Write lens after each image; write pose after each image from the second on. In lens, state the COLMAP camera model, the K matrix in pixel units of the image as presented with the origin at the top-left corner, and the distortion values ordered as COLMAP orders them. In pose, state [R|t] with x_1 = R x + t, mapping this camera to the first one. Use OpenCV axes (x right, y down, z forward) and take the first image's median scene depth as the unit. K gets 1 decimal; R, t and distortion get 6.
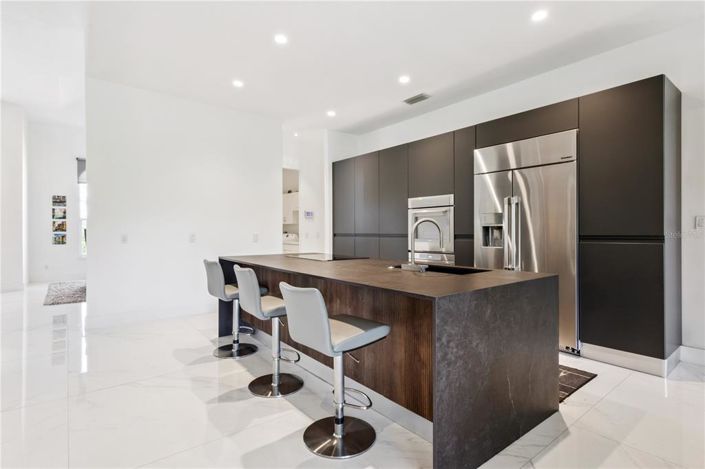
lens RADIAL K [[357.7, 0, 352.6], [0, 357.7, 235.8], [0, 0, 1]] dist [0.004492, 0.000793]
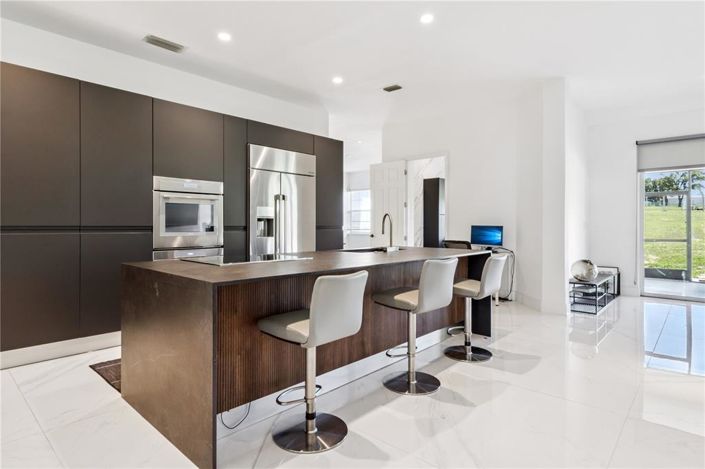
lens RADIAL K [[387.5, 0, 351.4], [0, 387.5, 228.4], [0, 0, 1]] dist [0.000980, -0.000070]
pose [[-0.156013, -0.010823, 0.987696, -1.155459], [0.003719, 0.999926, 0.011545, -0.011368], [-0.987748, 0.005474, -0.155961, 1.256734]]
